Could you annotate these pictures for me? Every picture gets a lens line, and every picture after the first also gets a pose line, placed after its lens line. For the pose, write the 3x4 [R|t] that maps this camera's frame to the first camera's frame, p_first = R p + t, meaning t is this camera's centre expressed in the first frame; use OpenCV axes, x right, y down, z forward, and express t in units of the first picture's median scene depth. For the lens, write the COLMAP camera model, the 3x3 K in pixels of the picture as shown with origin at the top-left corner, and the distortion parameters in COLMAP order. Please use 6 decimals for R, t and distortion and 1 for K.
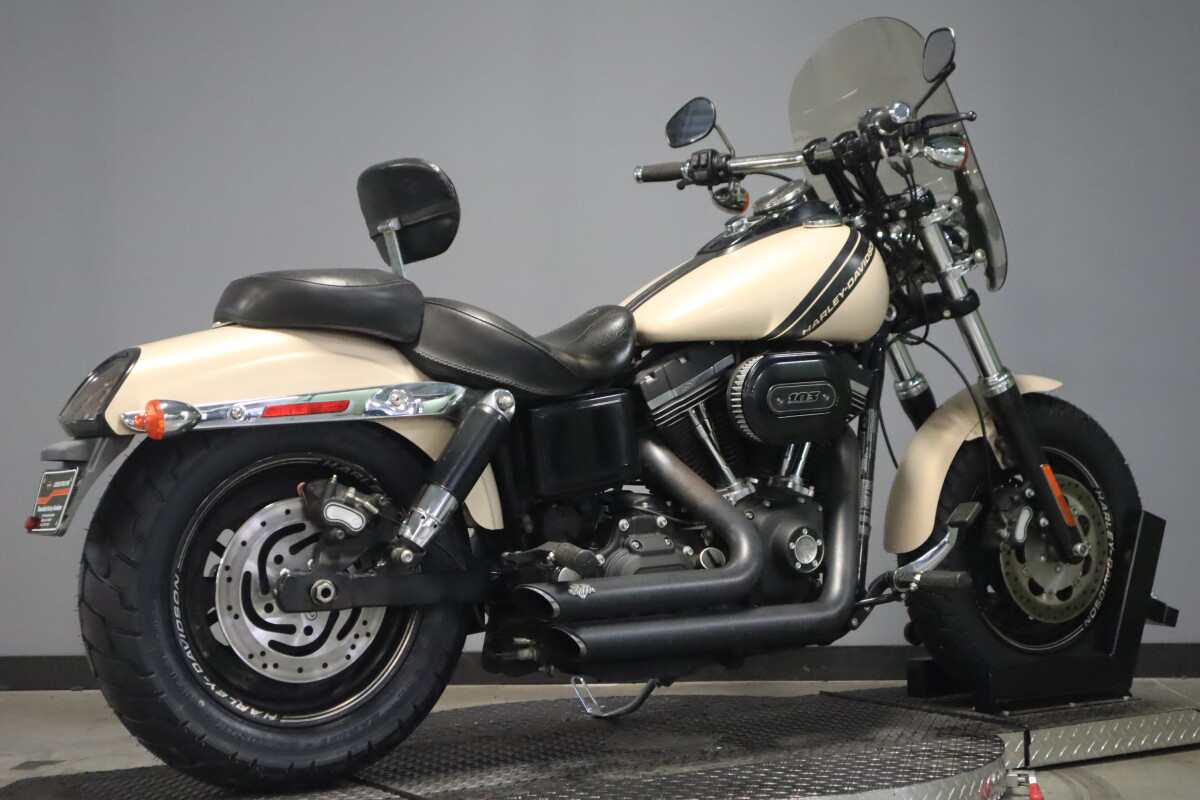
lens RADIAL K [[1836.4, 0, 600.0], [0, 1836.4, 400.0], [0, 0, 1]] dist [0.278531, -0.001884]
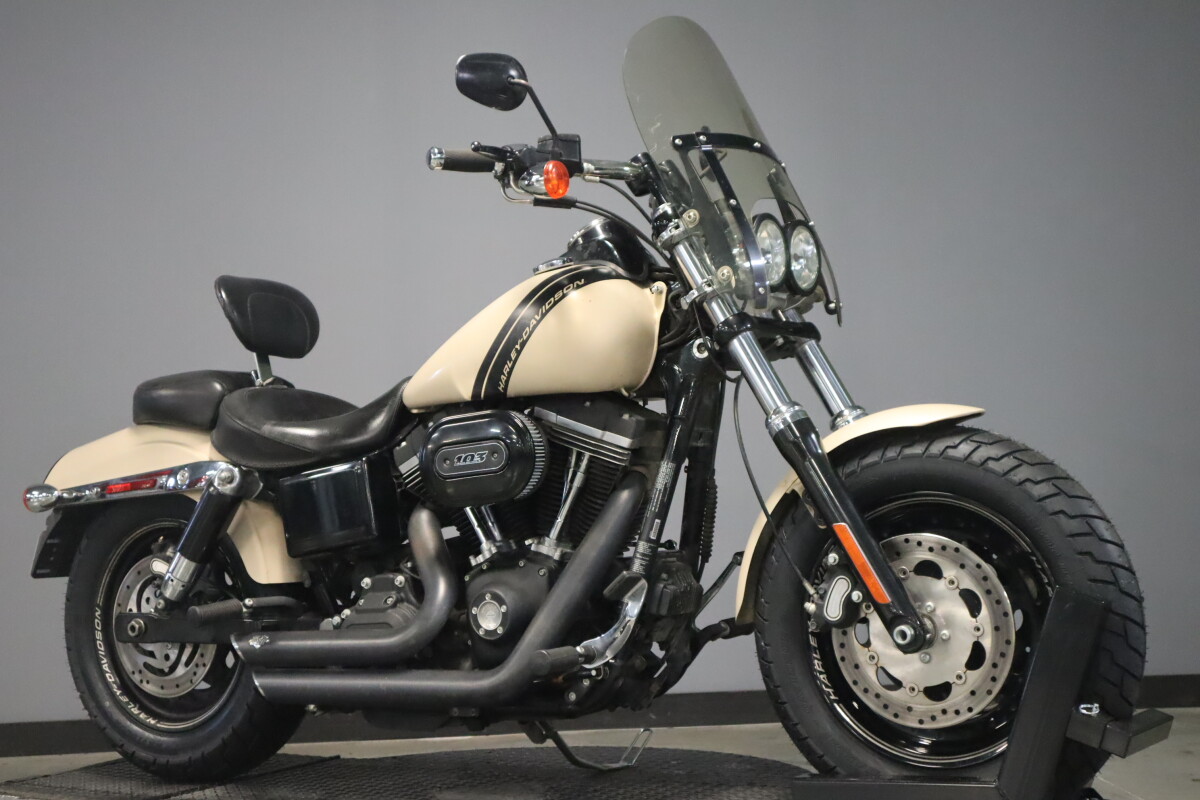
lens RADIAL K [[1874.6, 0, 600.0], [0, 1874.6, 400.0], [0, 0, 1]] dist [0.163381, 0.019685]
pose [[0.430097, -0.047676, -0.901523, 1.032936], [0.050610, 0.998307, -0.028650, -0.000262], [0.901363, -0.033304, 0.431782, 0.633992]]
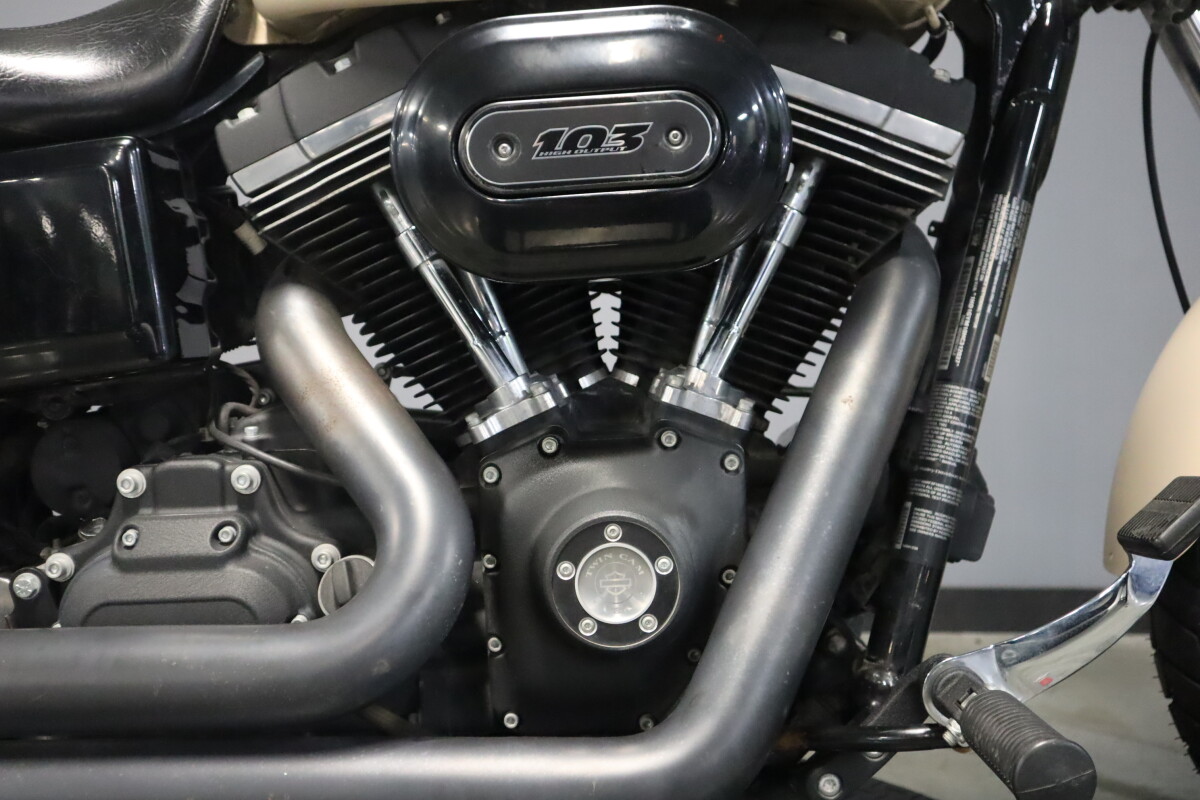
lens RADIAL K [[1266.1, 0, 600.0], [0, 1266.1, 400.0], [0, 0, 1]] dist [0.076062, 0.000438]
pose [[0.832388, 0.043650, -0.552471, 0.241574], [-0.000748, 0.996981, 0.077645, 0.027747], [0.554192, -0.064217, 0.829908, 0.804388]]
